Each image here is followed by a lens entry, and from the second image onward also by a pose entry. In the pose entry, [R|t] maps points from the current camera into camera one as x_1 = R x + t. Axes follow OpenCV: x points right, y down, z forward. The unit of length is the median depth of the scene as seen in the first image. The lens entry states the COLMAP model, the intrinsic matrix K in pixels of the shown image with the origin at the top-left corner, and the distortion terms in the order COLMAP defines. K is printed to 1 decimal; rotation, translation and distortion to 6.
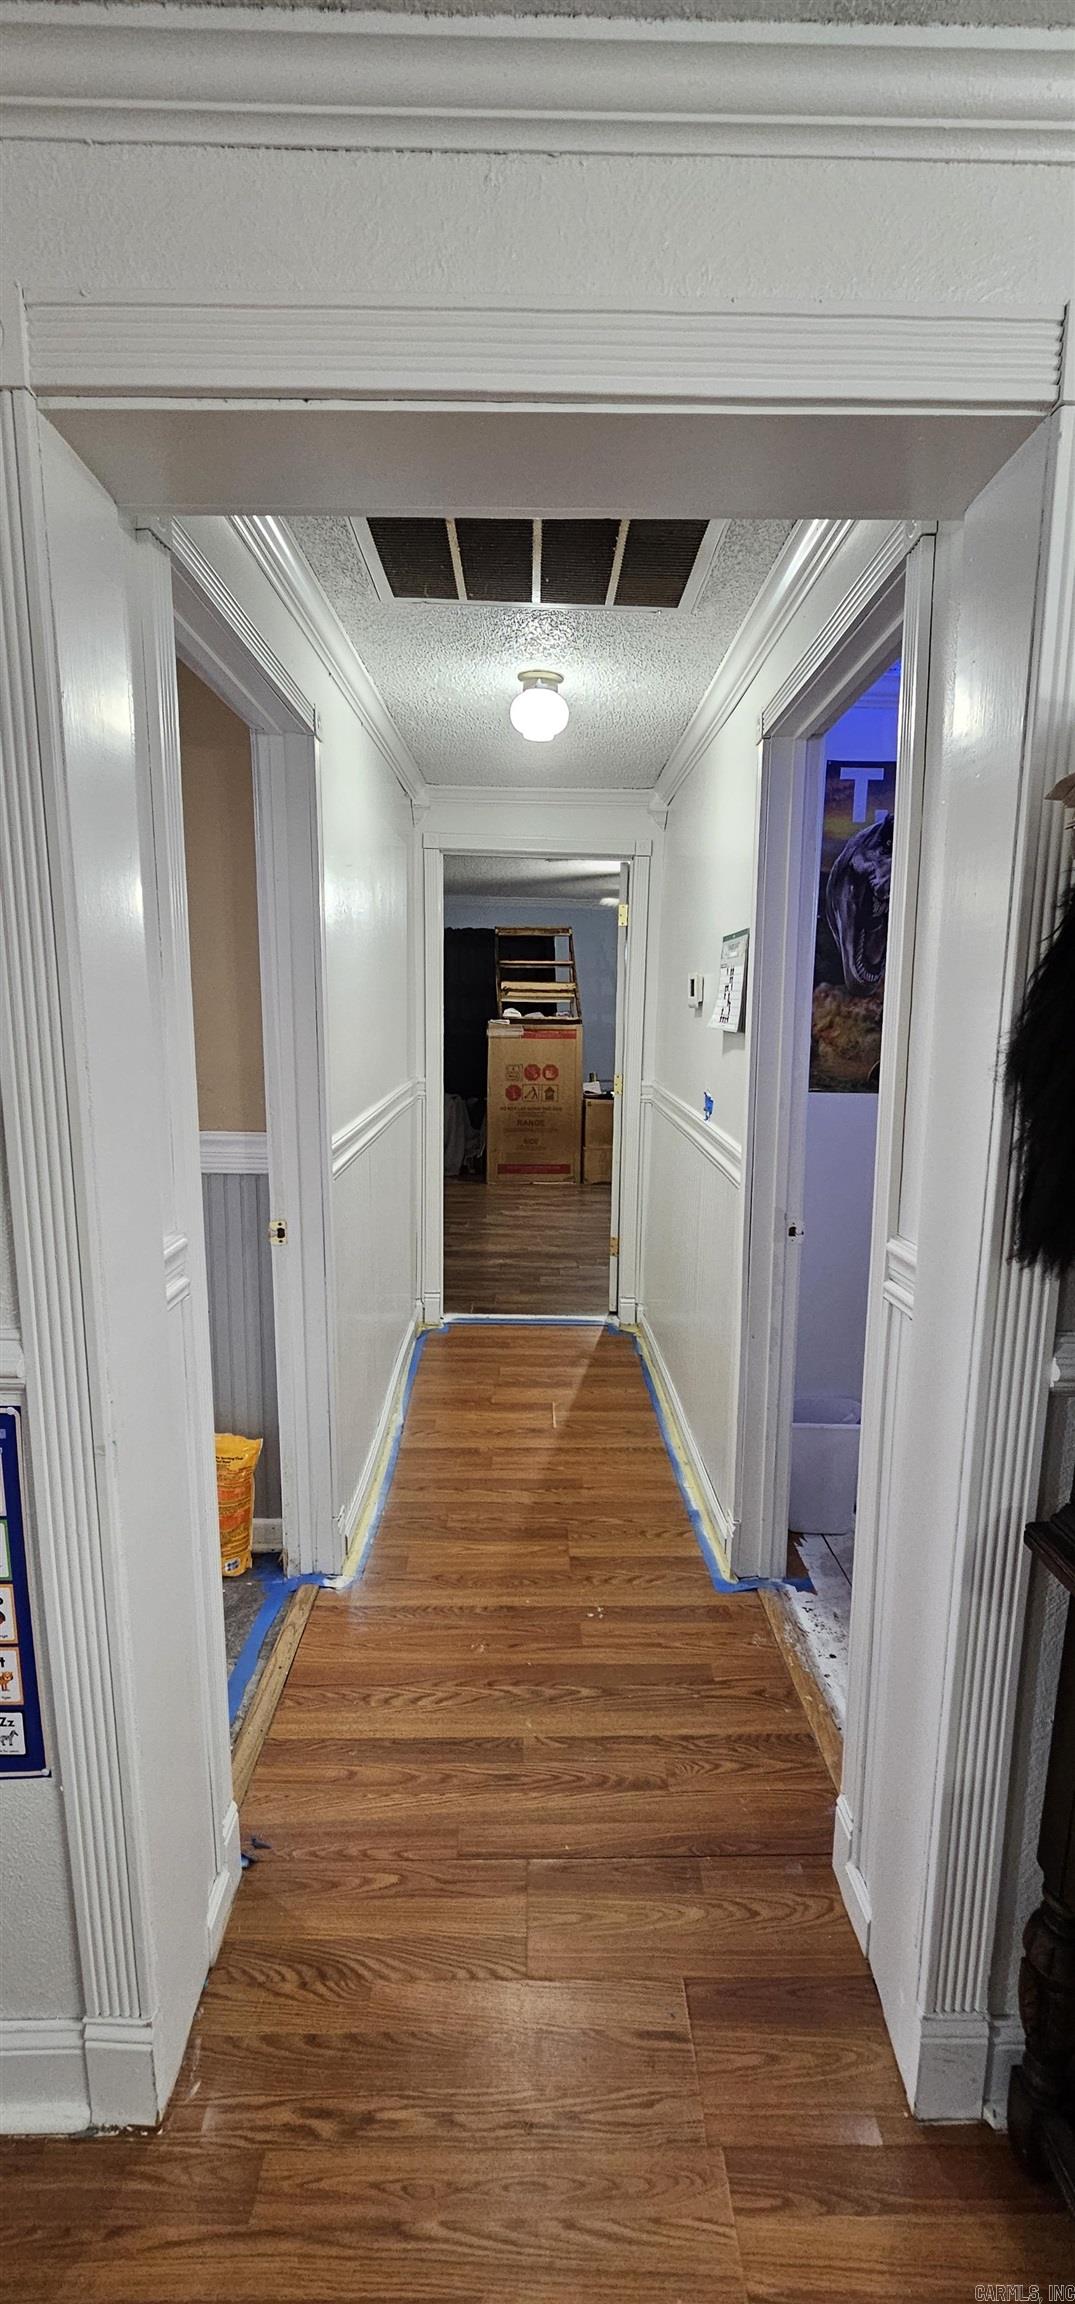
lens RADIAL K [[942.8, 0, 541.0], [0, 942.8, 1155.9], [0, 0, 1]] dist [-0.001258, -0.000615]
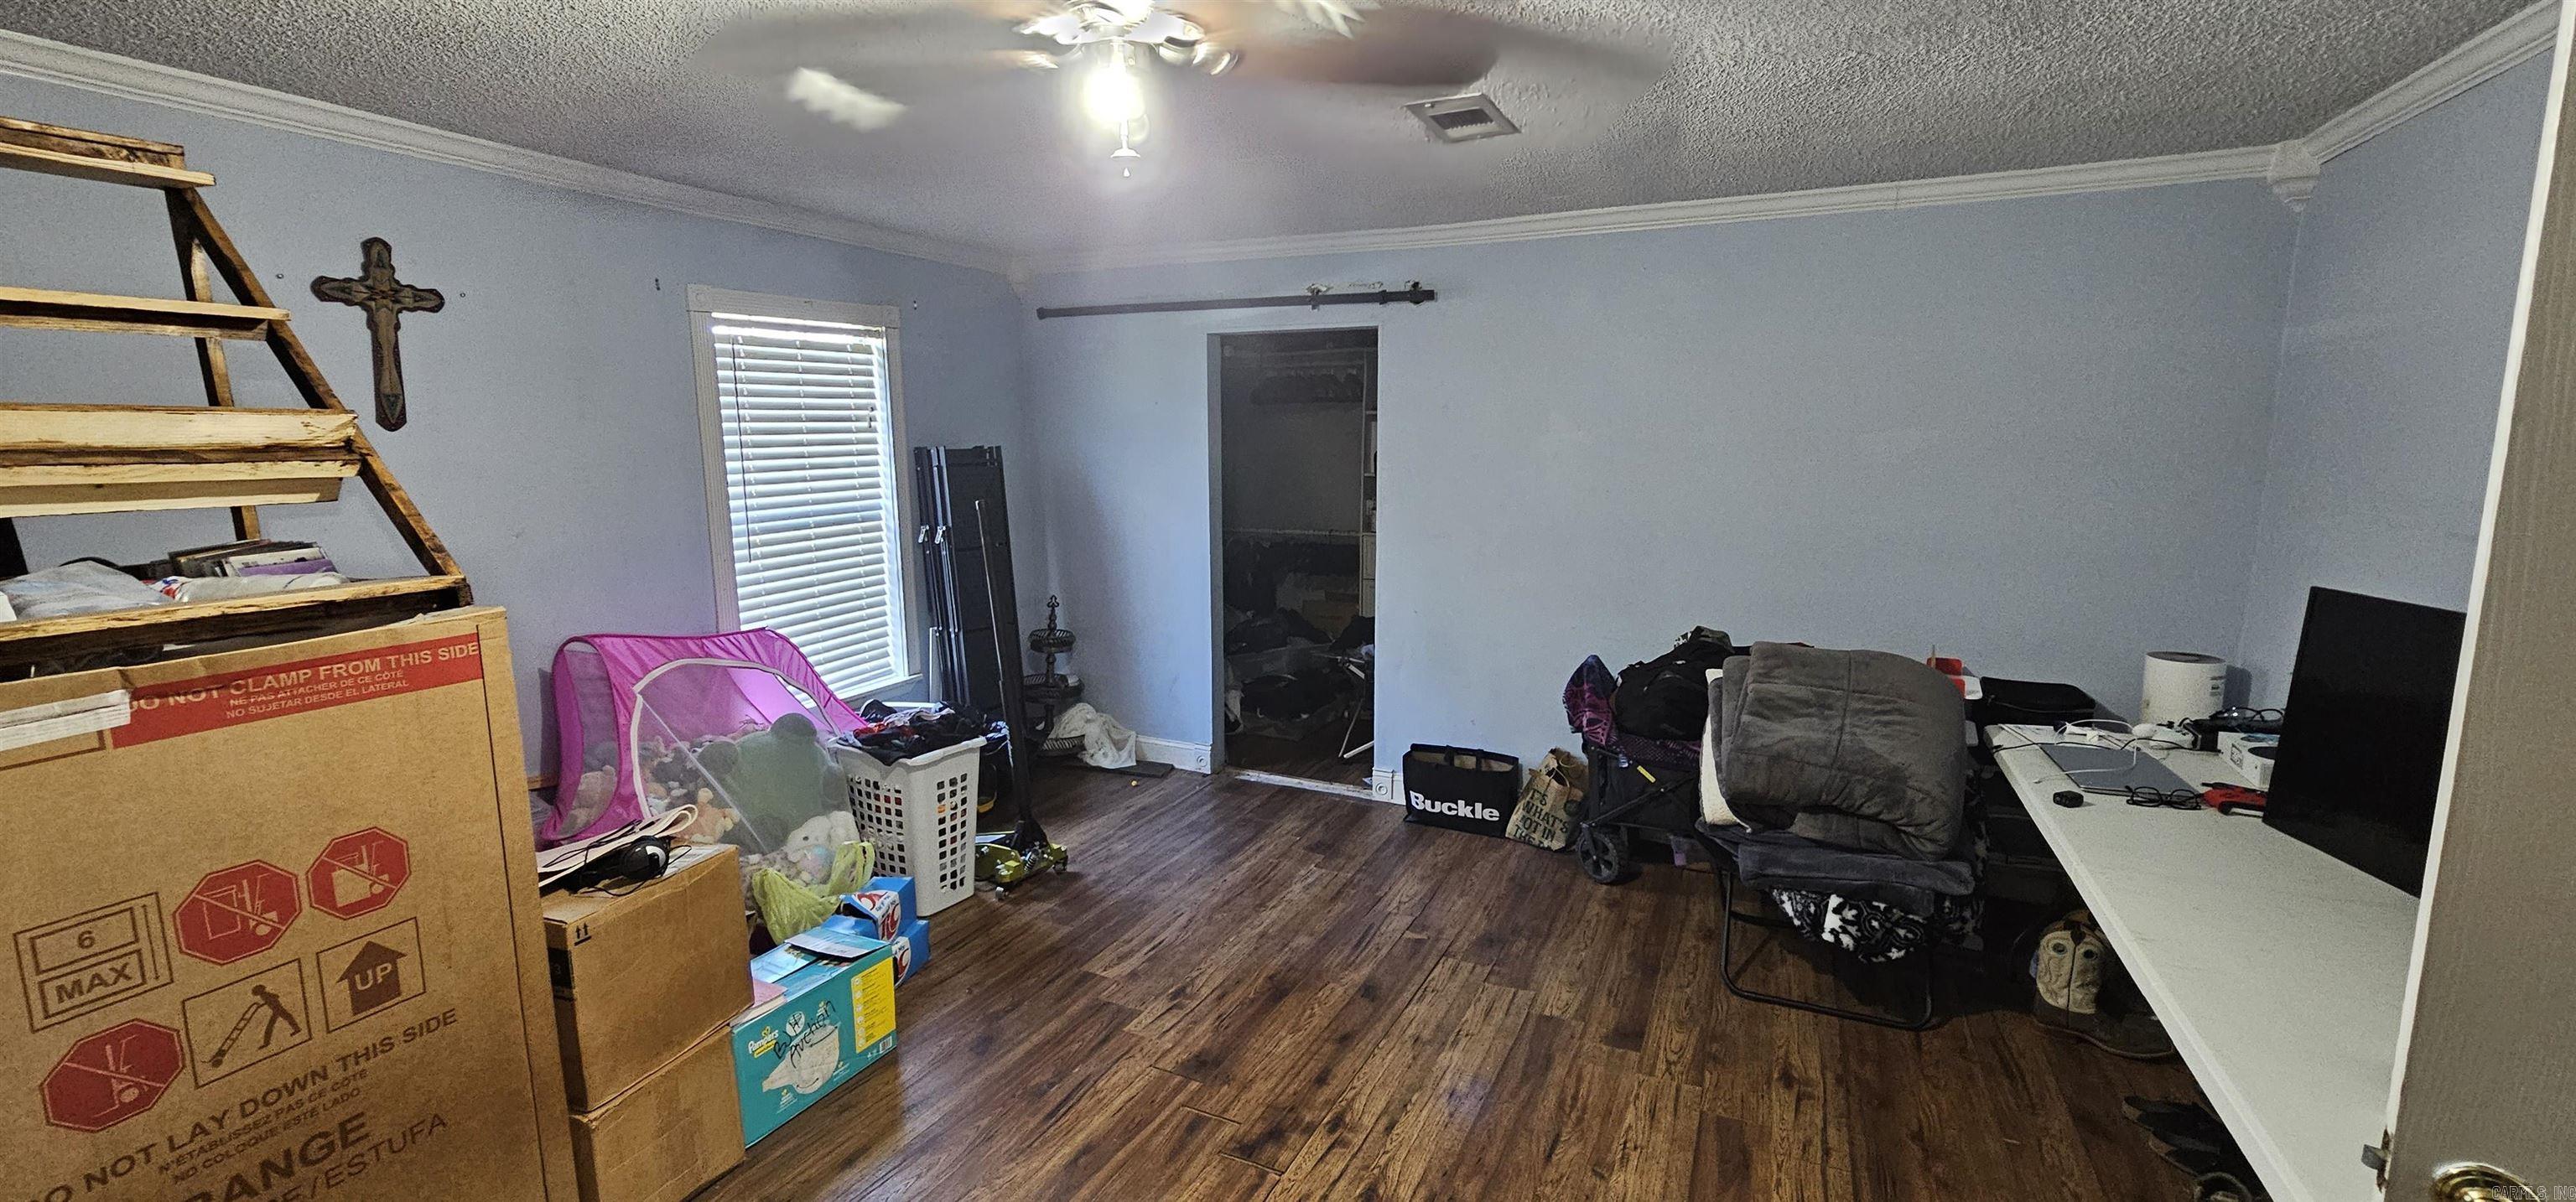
lens RADIAL K [[1053.9, 0, 1294.7], [0, 1053.9, 590.2], [0, 0, 1]] dist [-0.001258, -0.000615]
pose [[0.427969, -0.154570, 0.890478, -0.091832], [0.153926, 0.983338, 0.096711, -0.137011], [-0.890589, 0.095678, 0.444631, 0.723756]]
